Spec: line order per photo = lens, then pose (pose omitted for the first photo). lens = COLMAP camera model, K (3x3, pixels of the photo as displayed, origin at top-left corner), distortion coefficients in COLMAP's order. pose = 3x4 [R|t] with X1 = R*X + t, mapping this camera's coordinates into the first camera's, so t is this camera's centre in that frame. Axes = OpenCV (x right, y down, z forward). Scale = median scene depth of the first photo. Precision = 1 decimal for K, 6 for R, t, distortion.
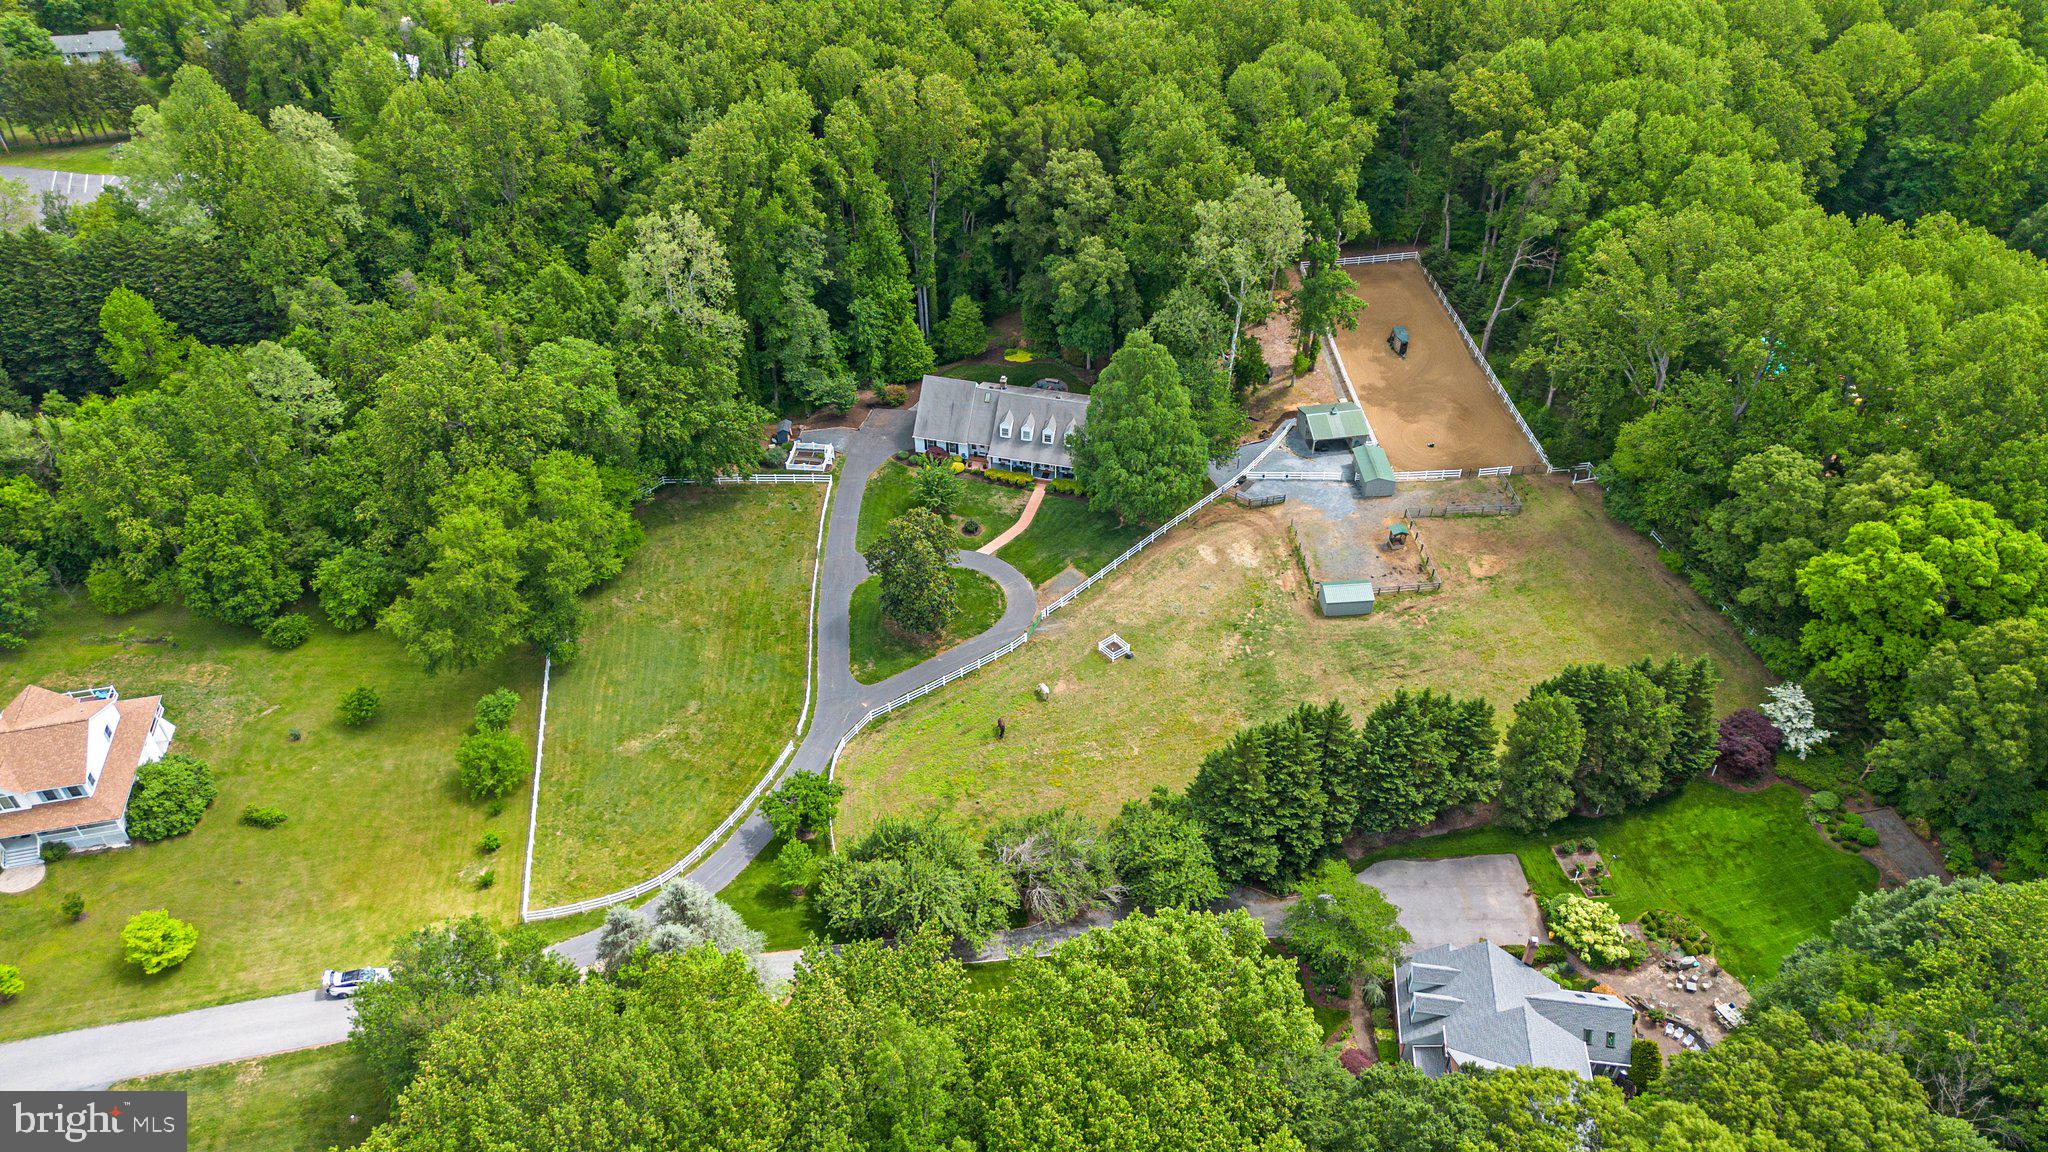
lens RADIAL K [[1437.6, 0, 1018.2], [0, 1437.6, 571.9], [0, 0, 1]] dist [0.122074, -0.239344]
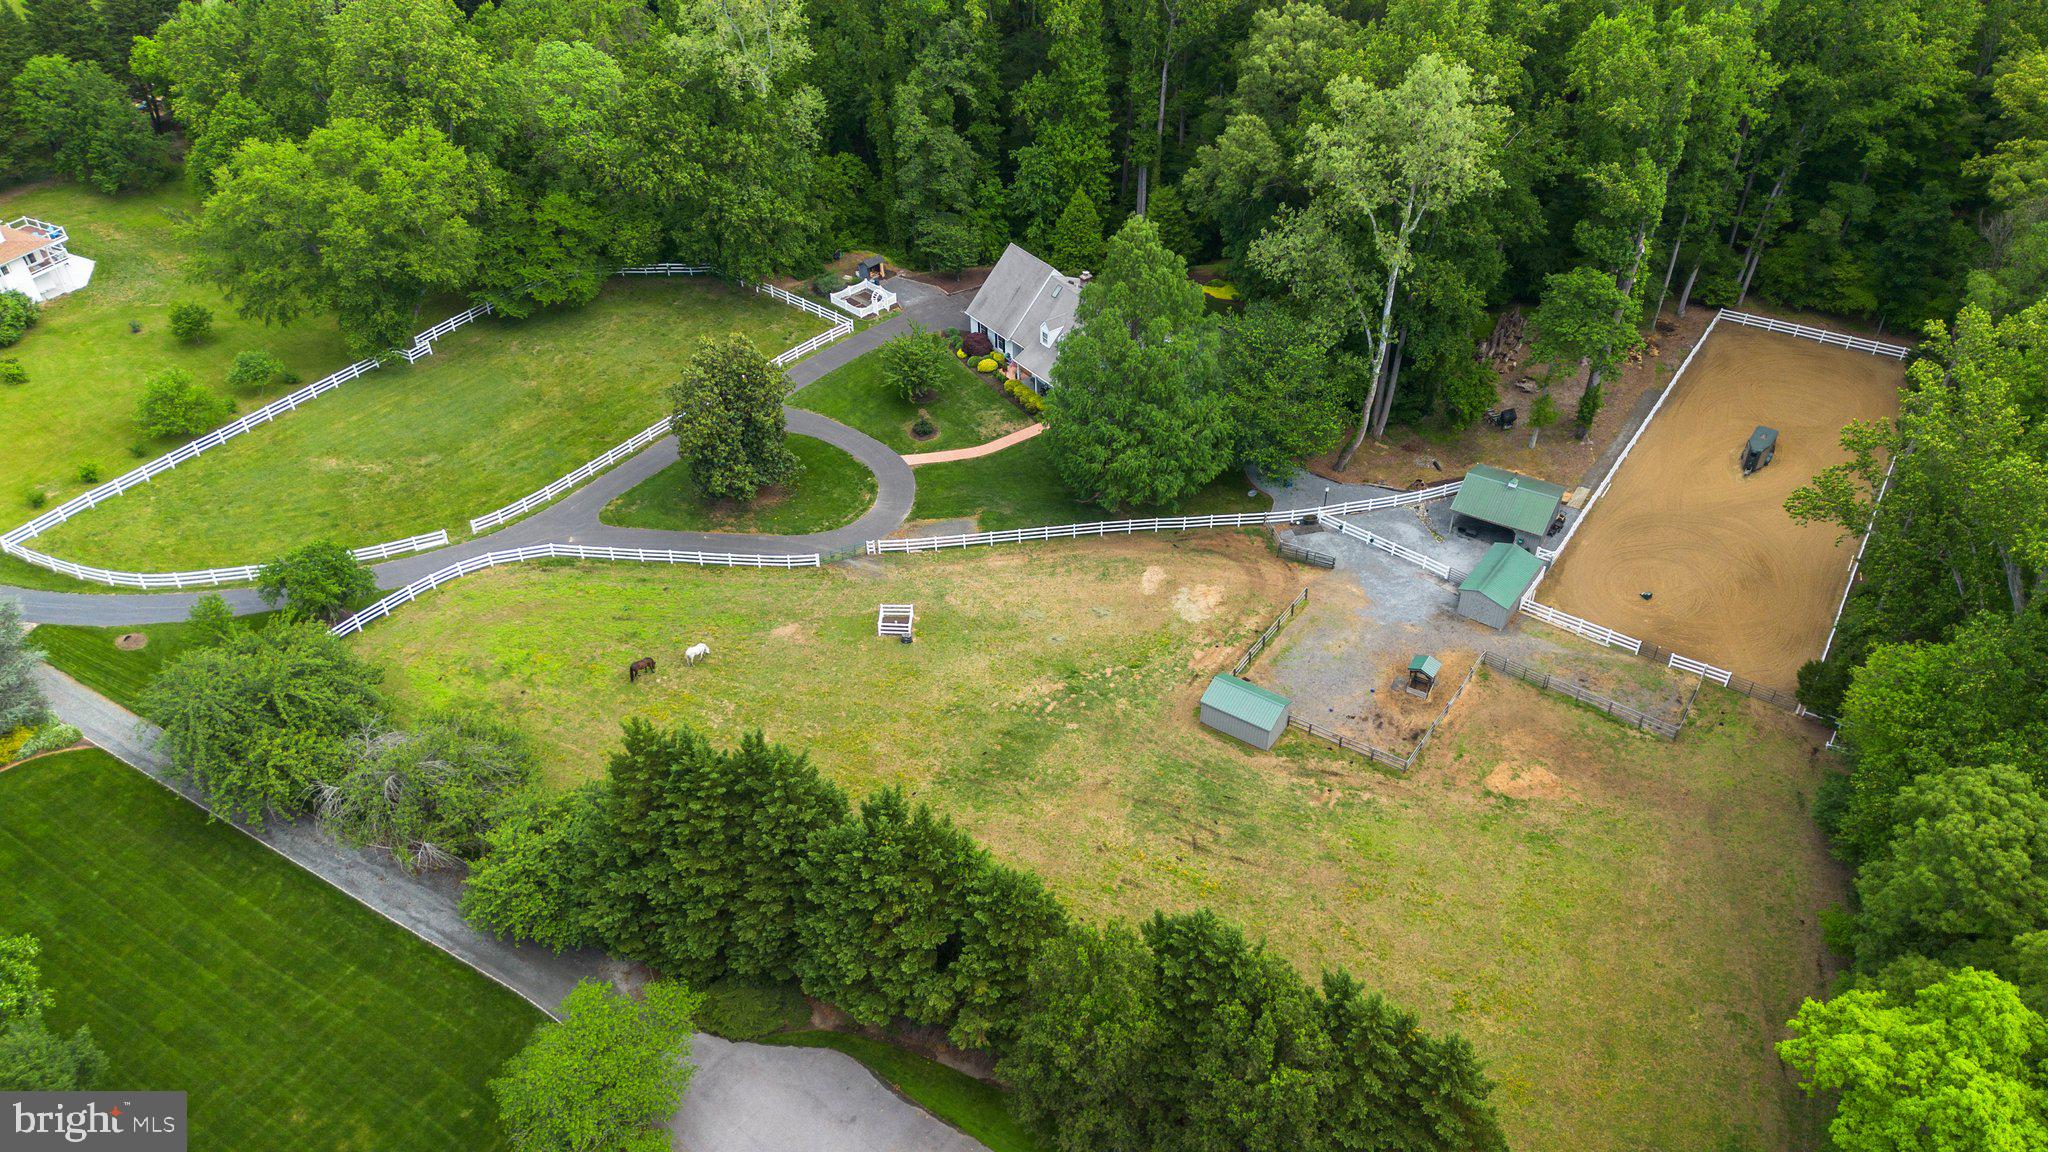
lens RADIAL K [[1447.0, 0, 1016.9], [0, 1447.0, 570.4], [0, 0, 1]] dist [0.074138, -0.075813]
pose [[0.773639, 0.388168, -0.500808, 0.410400], [-0.399921, 0.912195, 0.089237, -0.050399], [0.491473, 0.131247, 0.860946, 0.377582]]
